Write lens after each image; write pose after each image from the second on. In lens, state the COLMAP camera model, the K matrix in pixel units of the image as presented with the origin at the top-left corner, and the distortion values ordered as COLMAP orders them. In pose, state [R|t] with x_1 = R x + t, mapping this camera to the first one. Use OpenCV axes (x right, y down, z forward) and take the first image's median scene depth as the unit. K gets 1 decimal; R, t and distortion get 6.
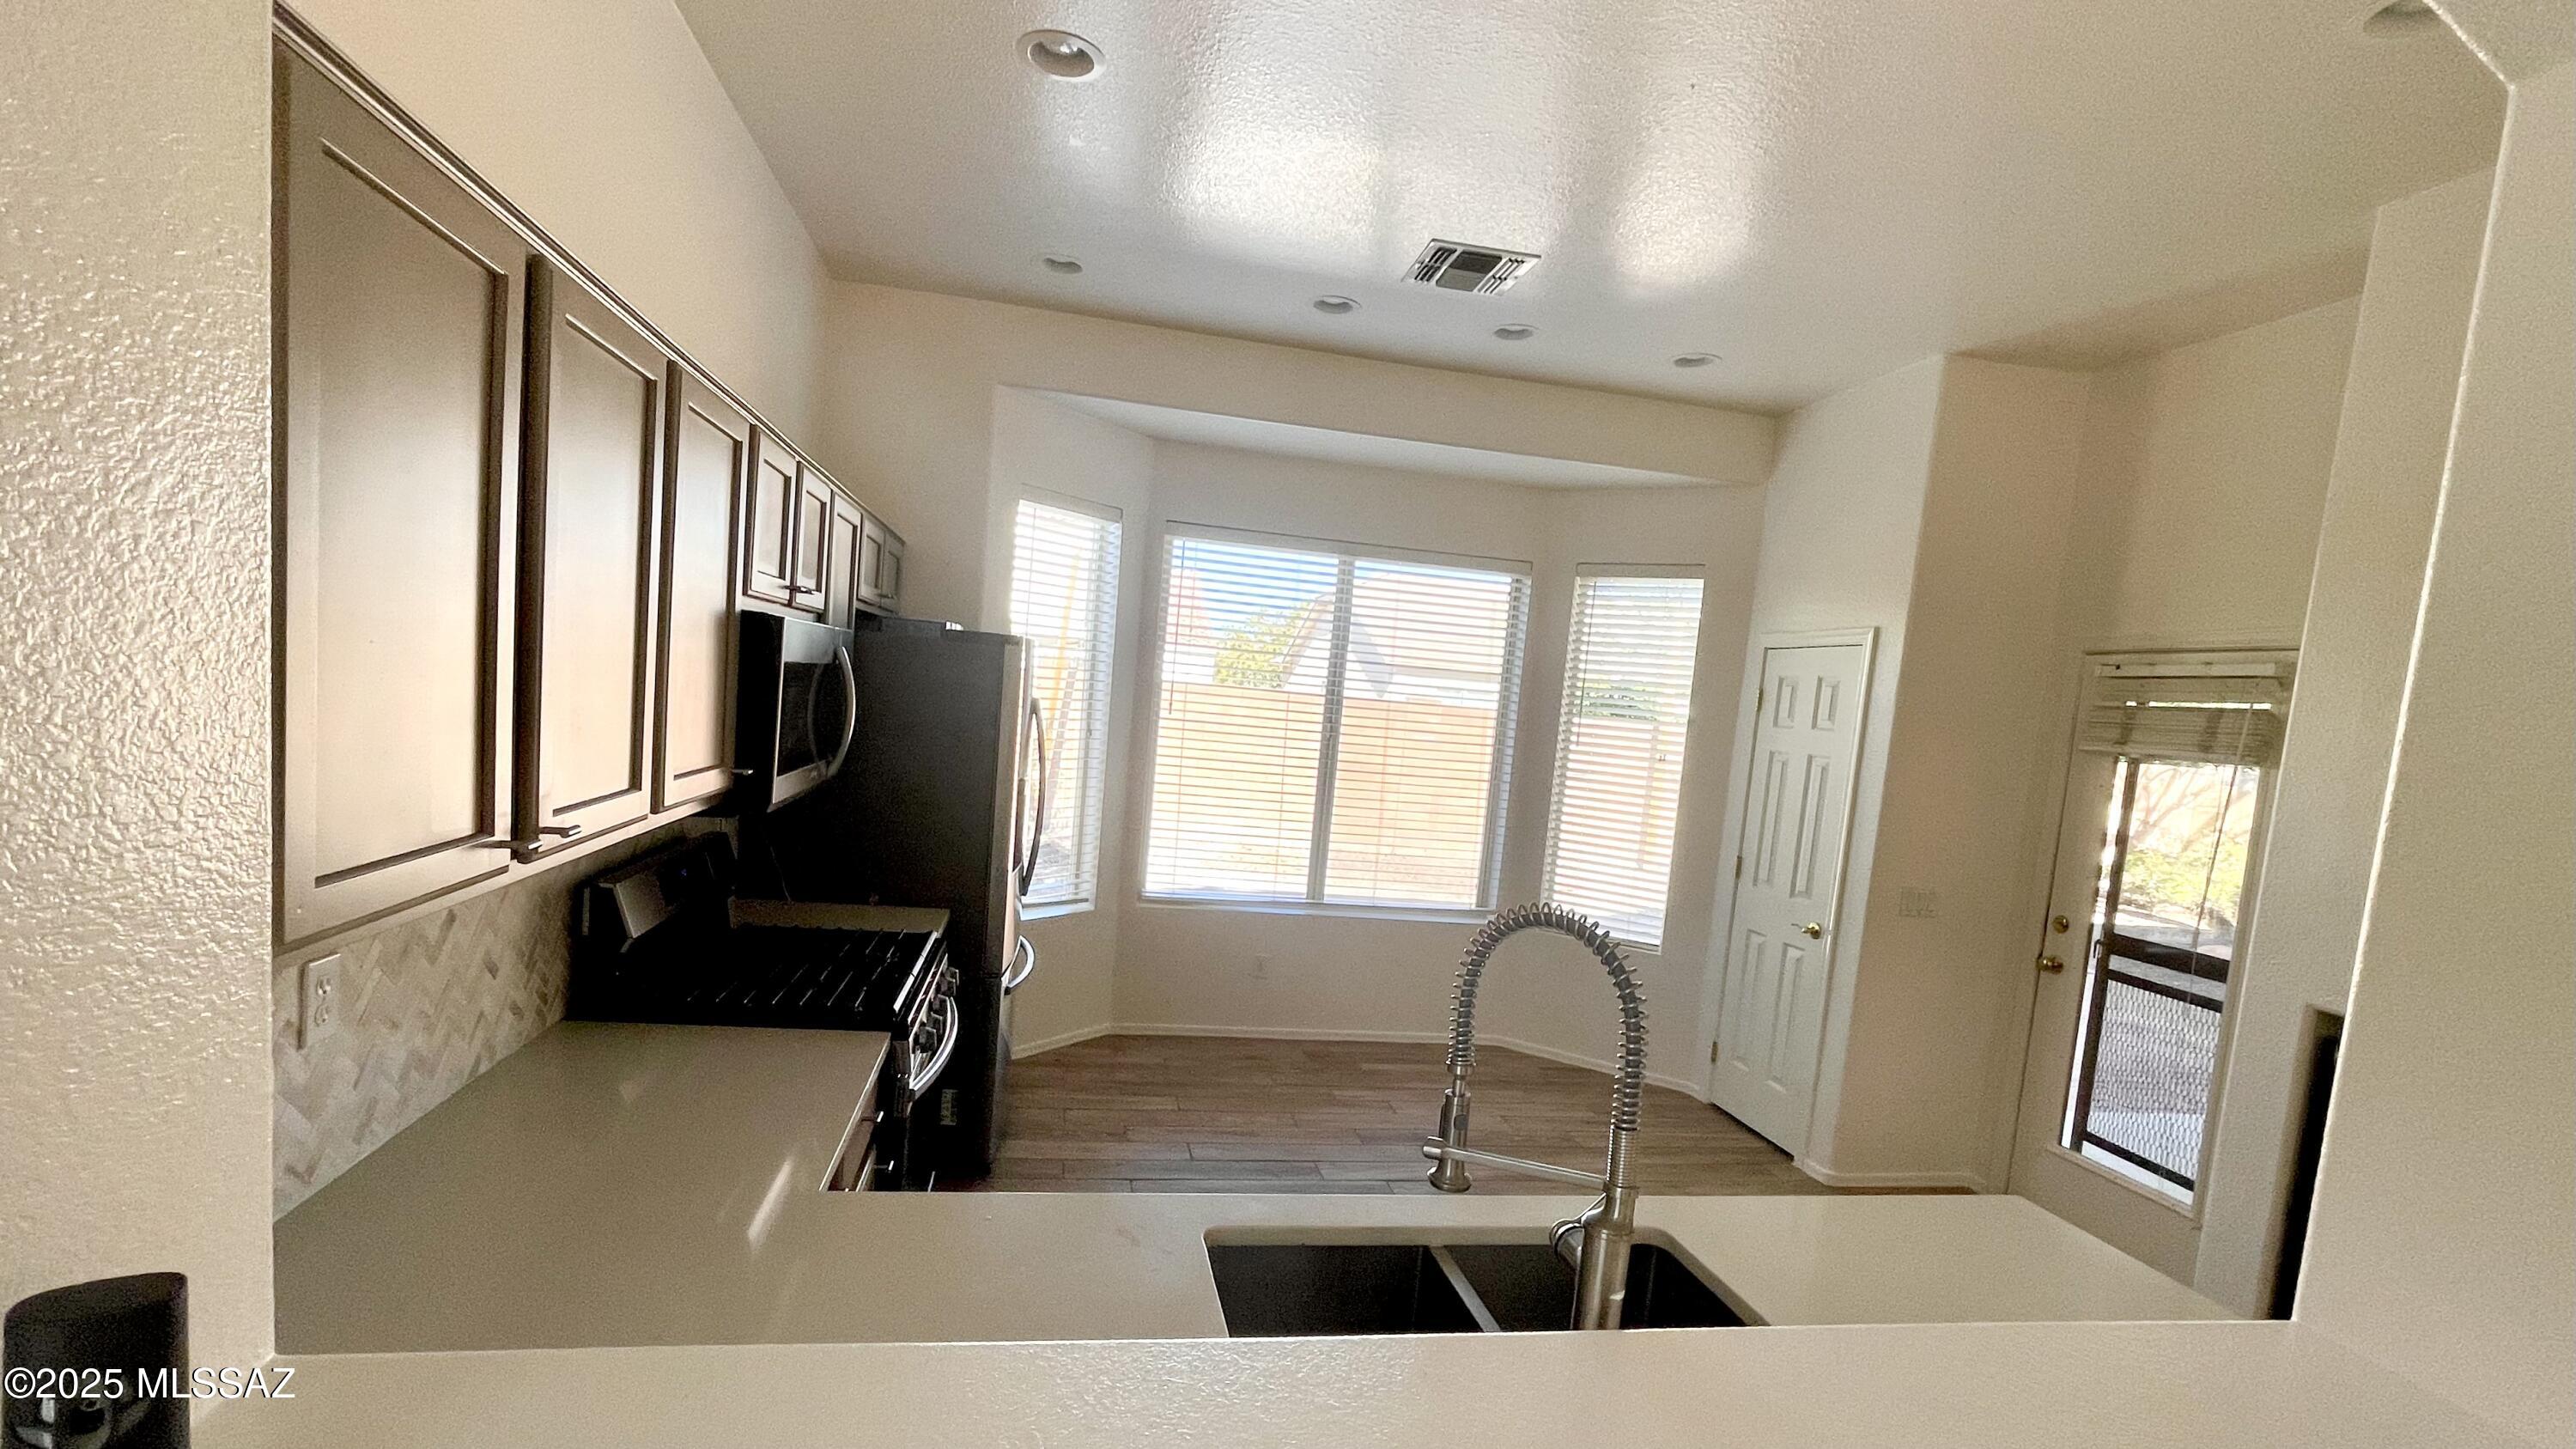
lens RADIAL K [[1125.9, 0, 1285.6], [0, 1125.9, 797.9], [0, 0, 1]] dist [0.001192, -0.000003]
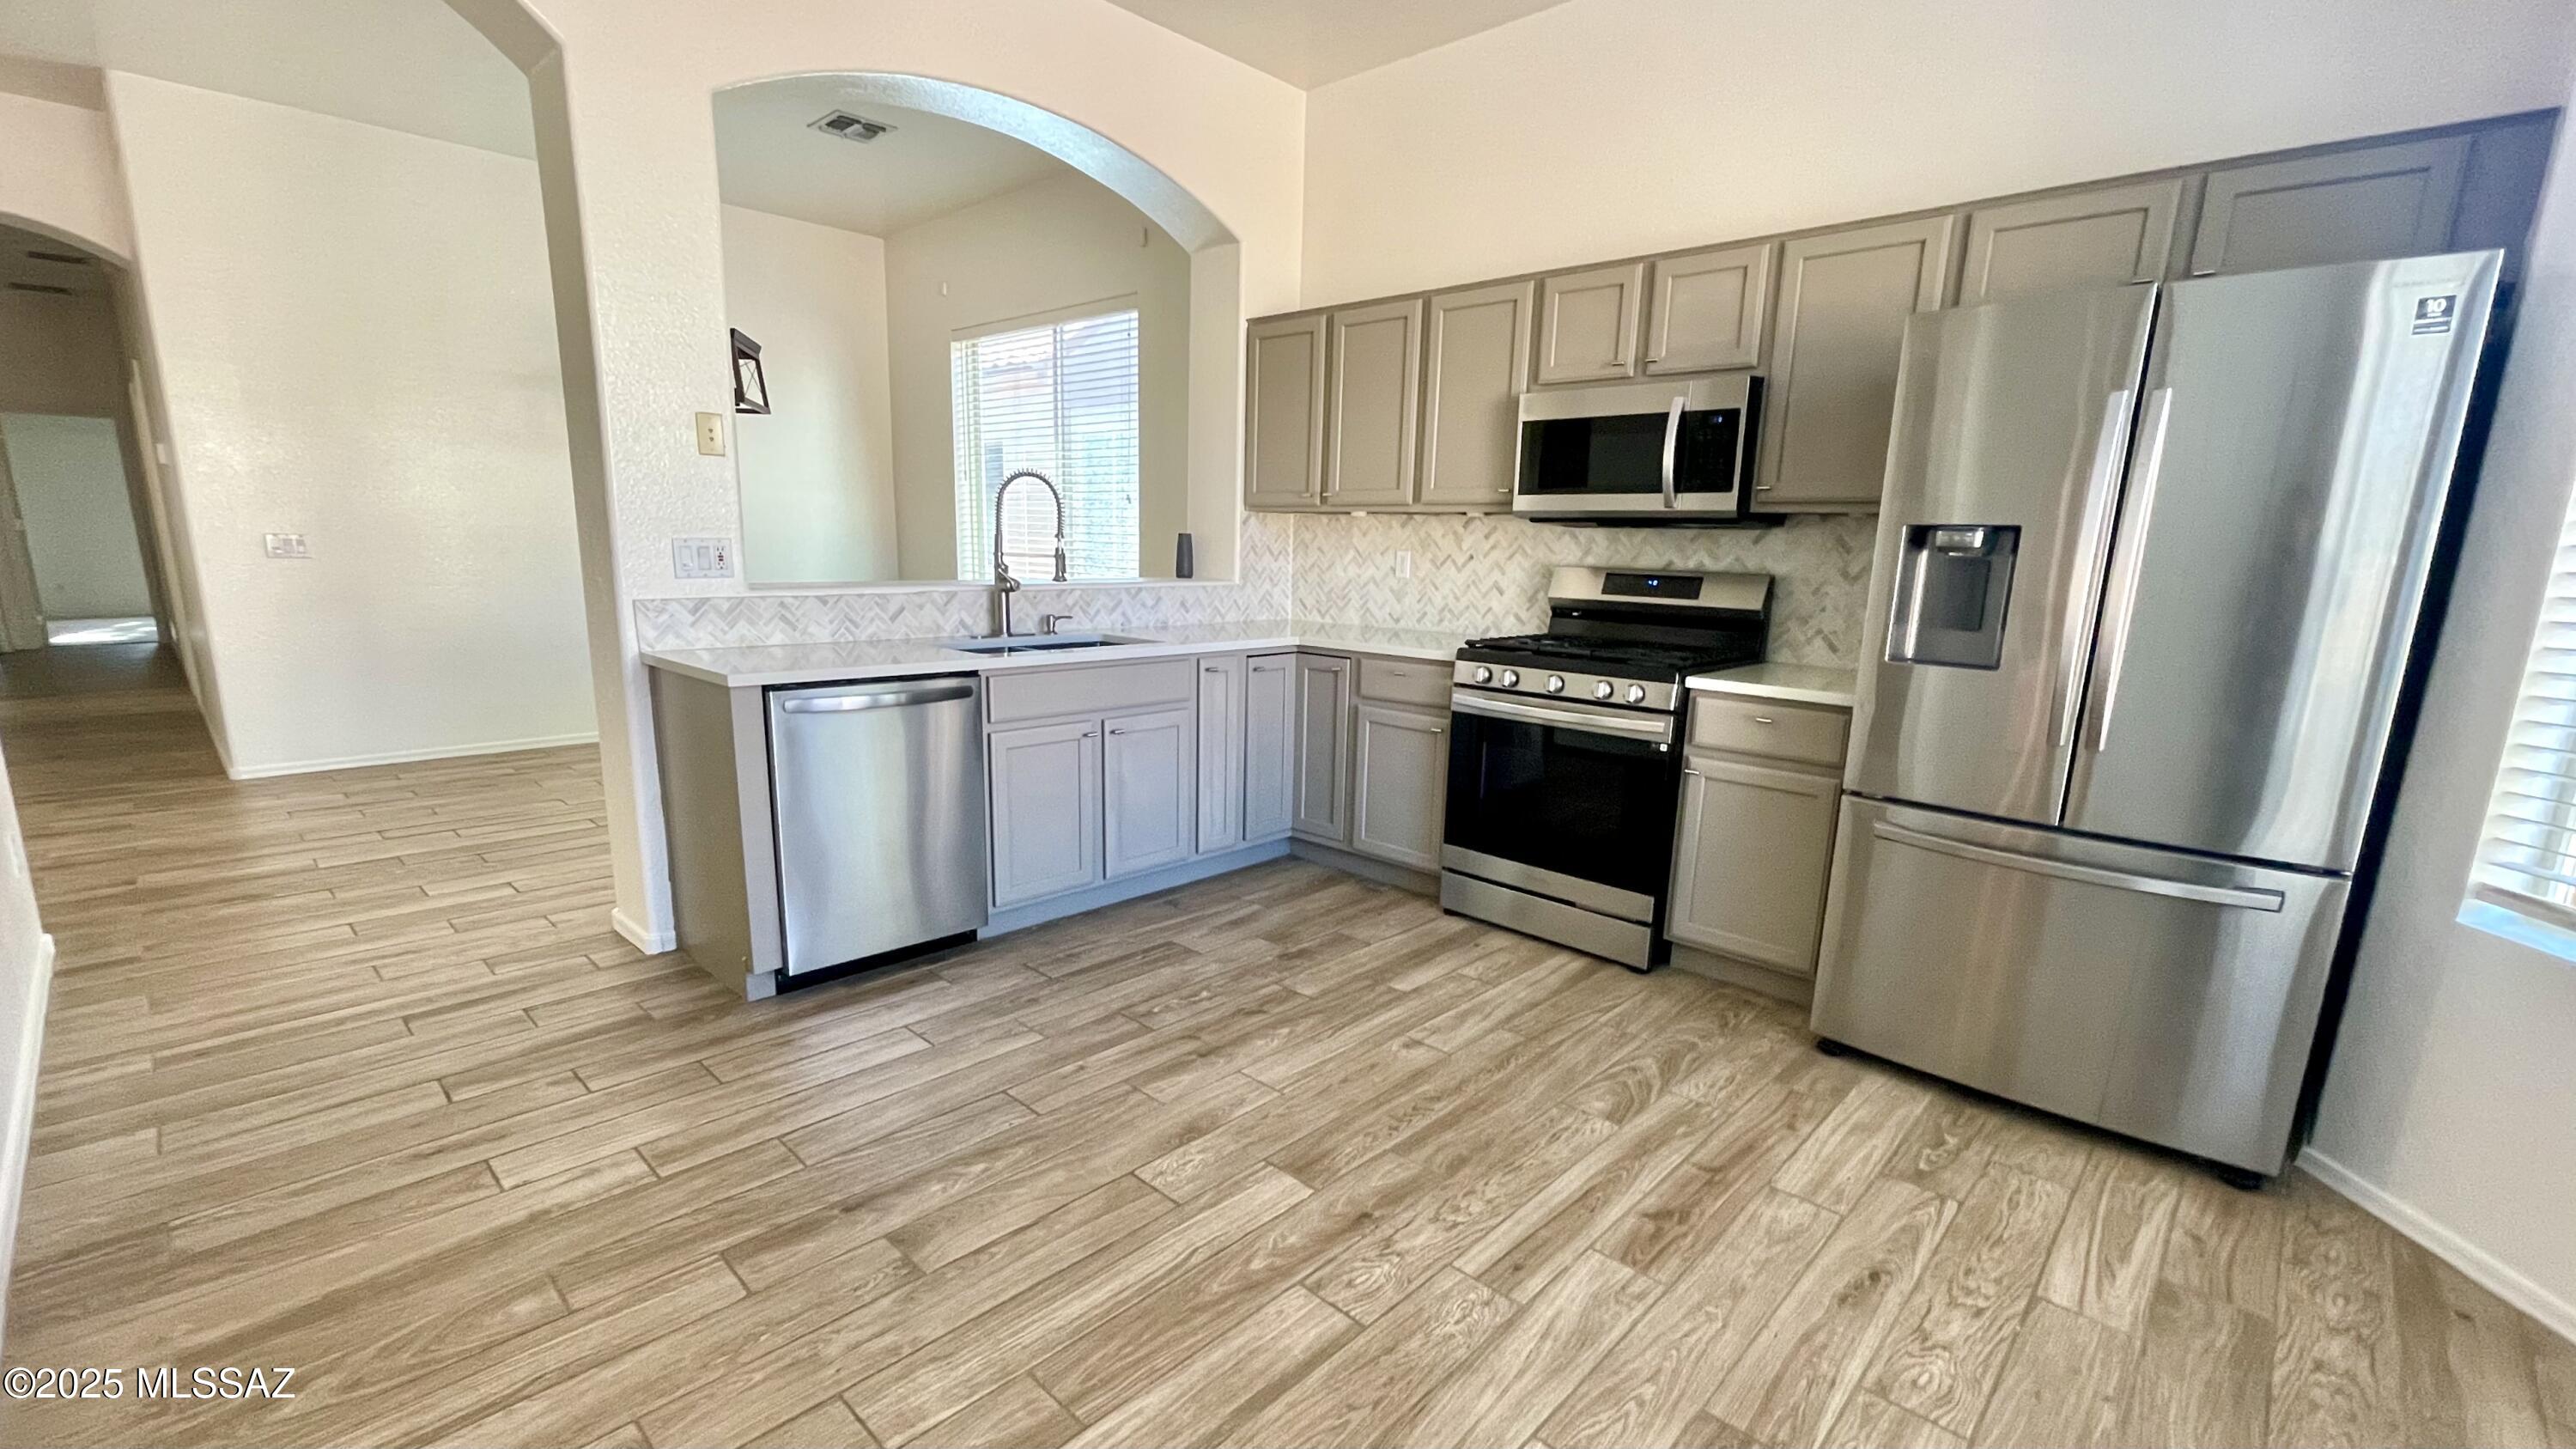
lens RADIAL K [[1077.2, 0, 1269.0], [0, 1077.2, 783.3], [0, 0, 1]] dist [-0.000515, -0.000082]
pose [[-0.820273, 0.017358, -0.571709, 0.364570], [-0.150019, 0.958017, 0.244331, 0.025778], [0.551948, 0.286185, -0.783231, 1.035811]]
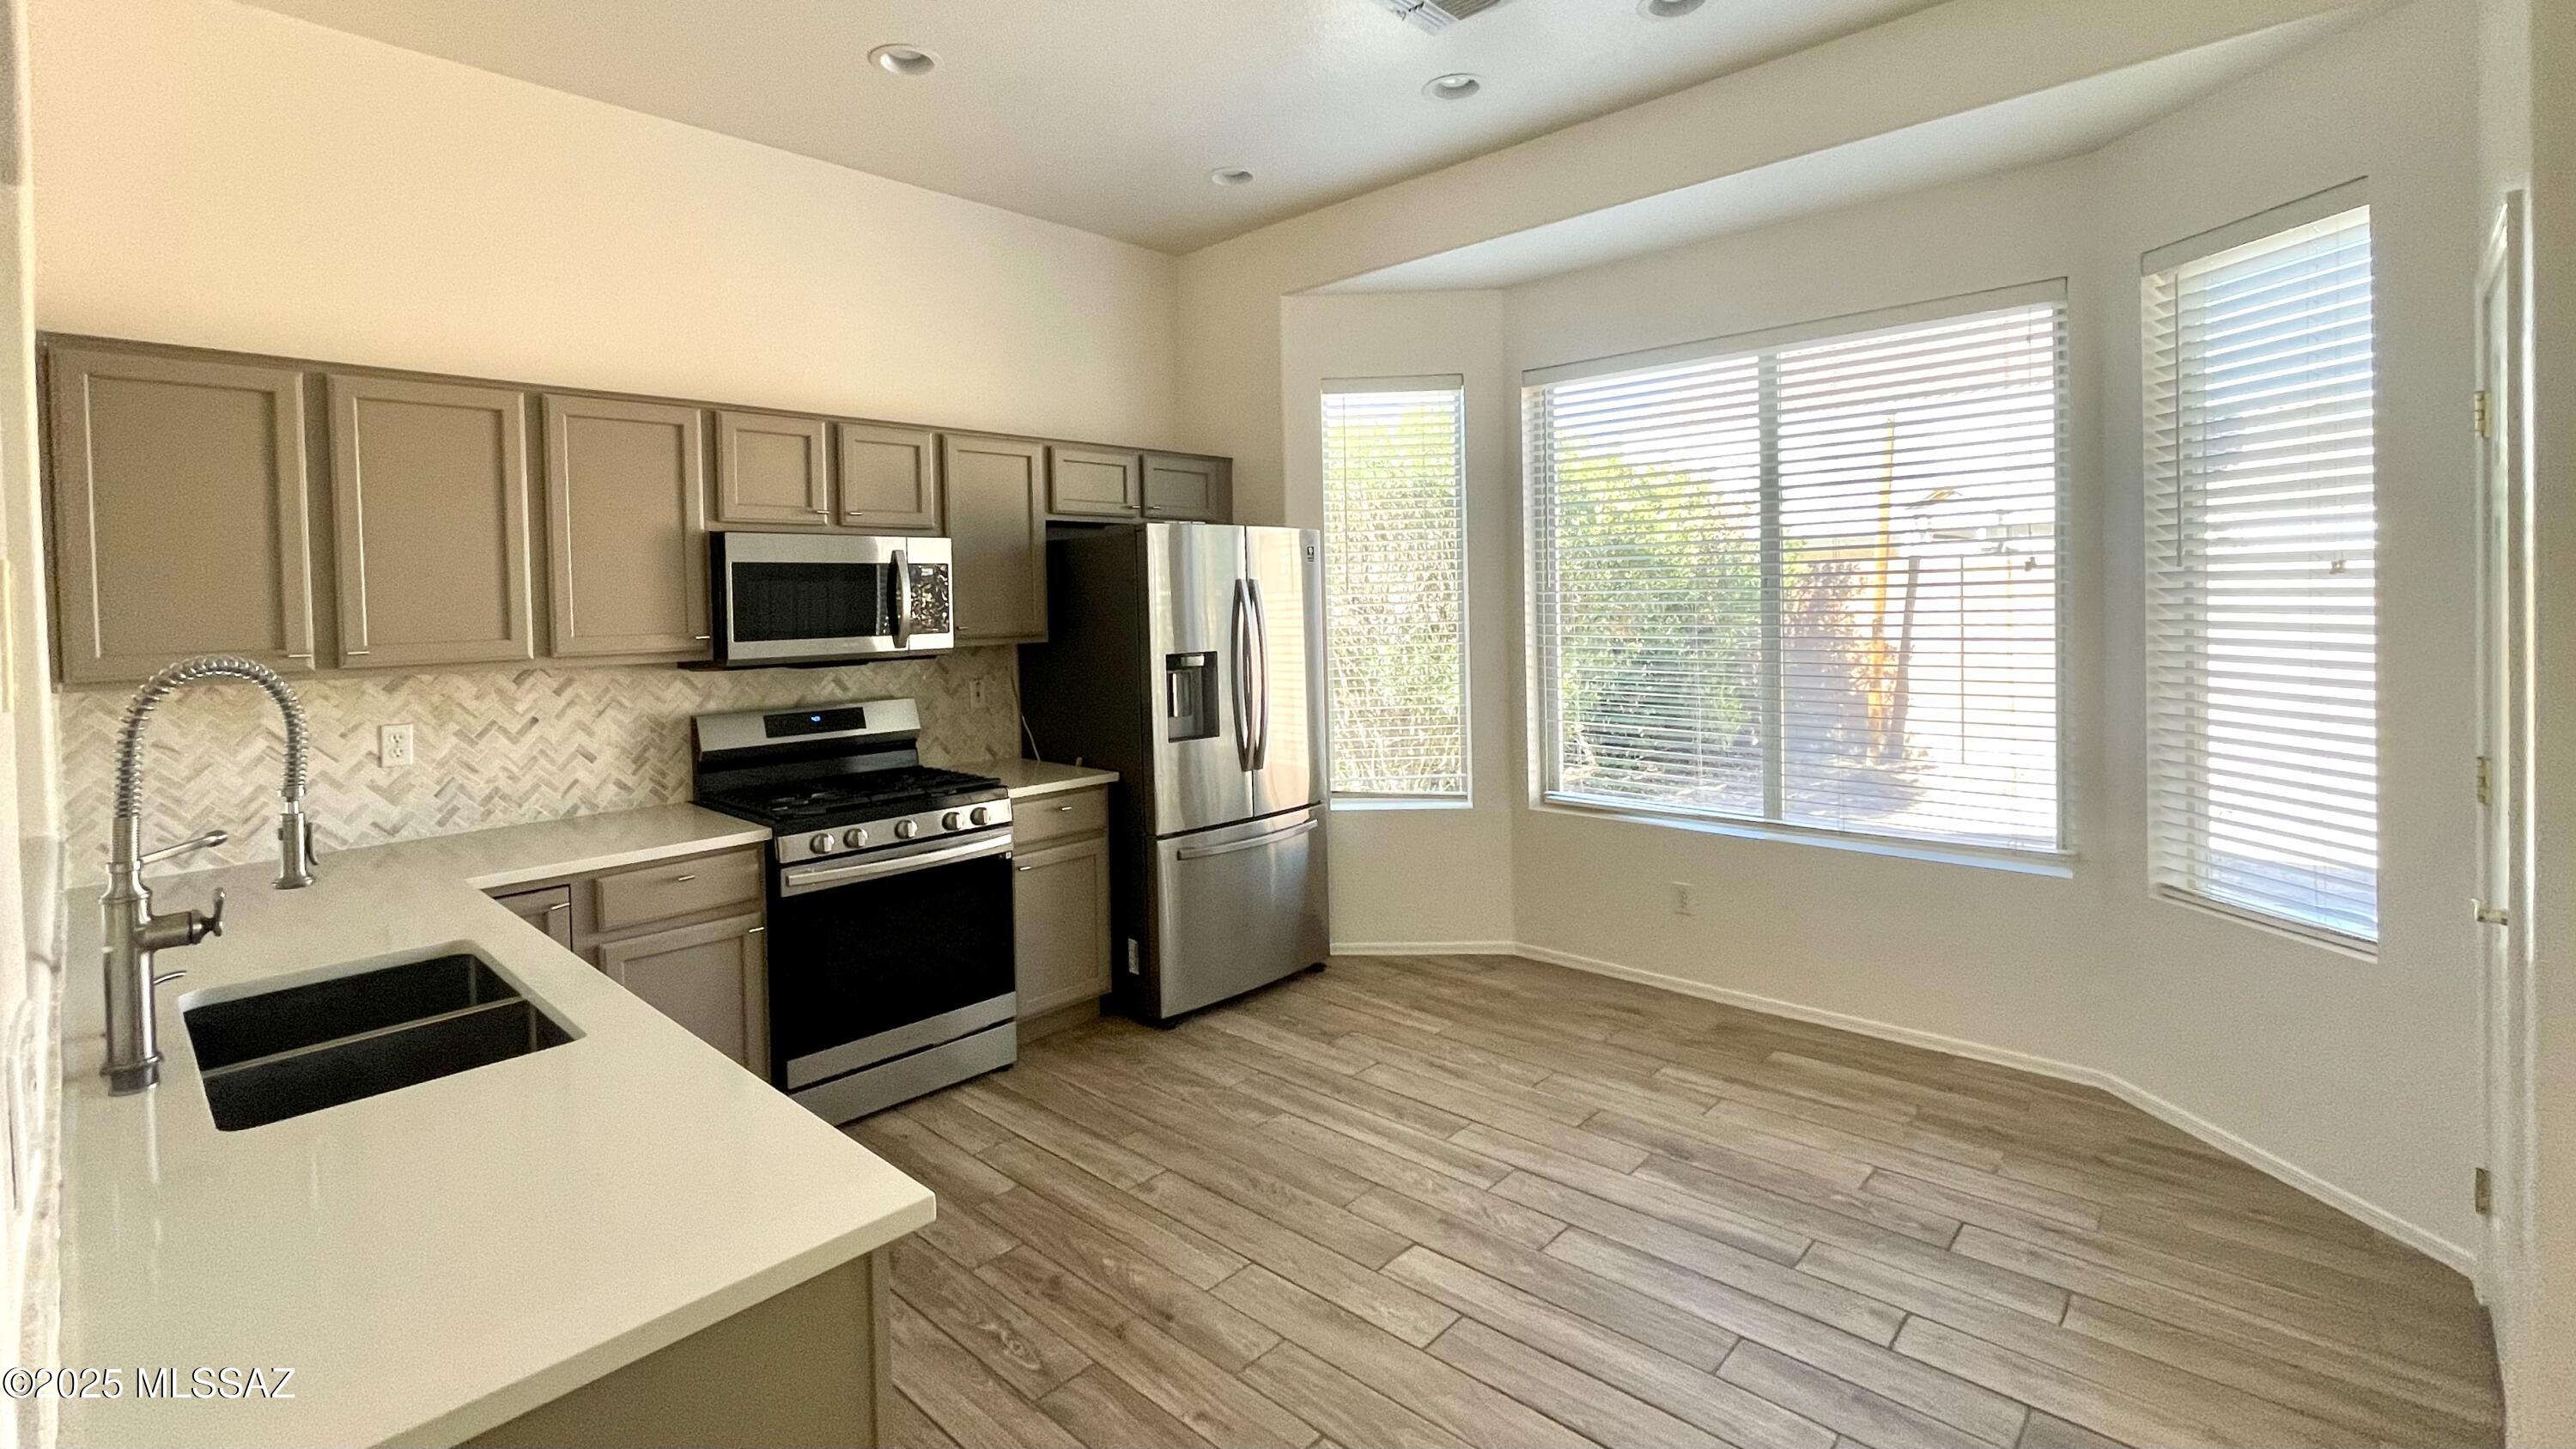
lens RADIAL K [[1128.5, 0, 1207.0], [0, 1128.5, 622.9], [0, 0, 1]] dist [-0.017065, -0.000497]
pose [[0.544732, -0.086456, -0.834141, 0.523463], [-0.003209, 0.994449, -0.105167, 0.050917], [0.838604, 0.059965, 0.541431, 0.342823]]
